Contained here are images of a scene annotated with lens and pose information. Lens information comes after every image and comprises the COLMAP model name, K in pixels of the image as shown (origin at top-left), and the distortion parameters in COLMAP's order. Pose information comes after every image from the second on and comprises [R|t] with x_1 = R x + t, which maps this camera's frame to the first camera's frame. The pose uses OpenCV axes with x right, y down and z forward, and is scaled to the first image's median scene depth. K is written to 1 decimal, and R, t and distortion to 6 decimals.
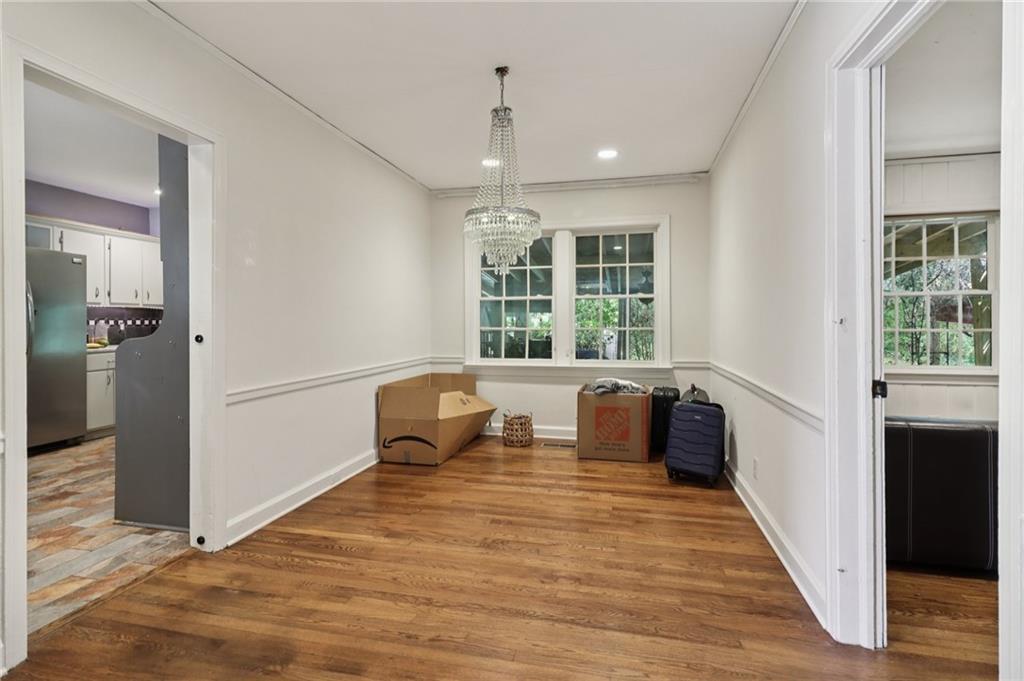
lens RADIAL K [[480.7, 0, 515.8], [0, 480.7, 327.1], [0, 0, 1]] dist [0.003056, 0.000527]
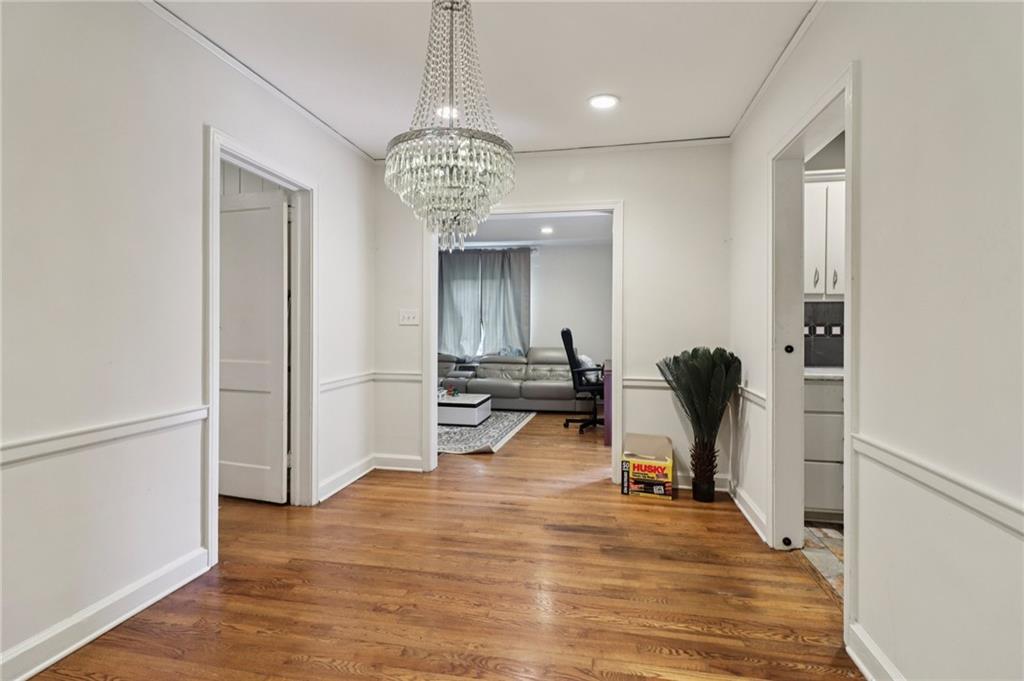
lens RADIAL K [[480.7, 0, 515.8], [0, 480.7, 327.1], [0, 0, 1]] dist [0.003056, 0.000527]
pose [[-0.999140, -0.002579, -0.041378, -0.101735], [-0.002608, 0.999996, 0.000637, -0.015158], [0.041376, 0.000744, -0.999143, 1.983994]]
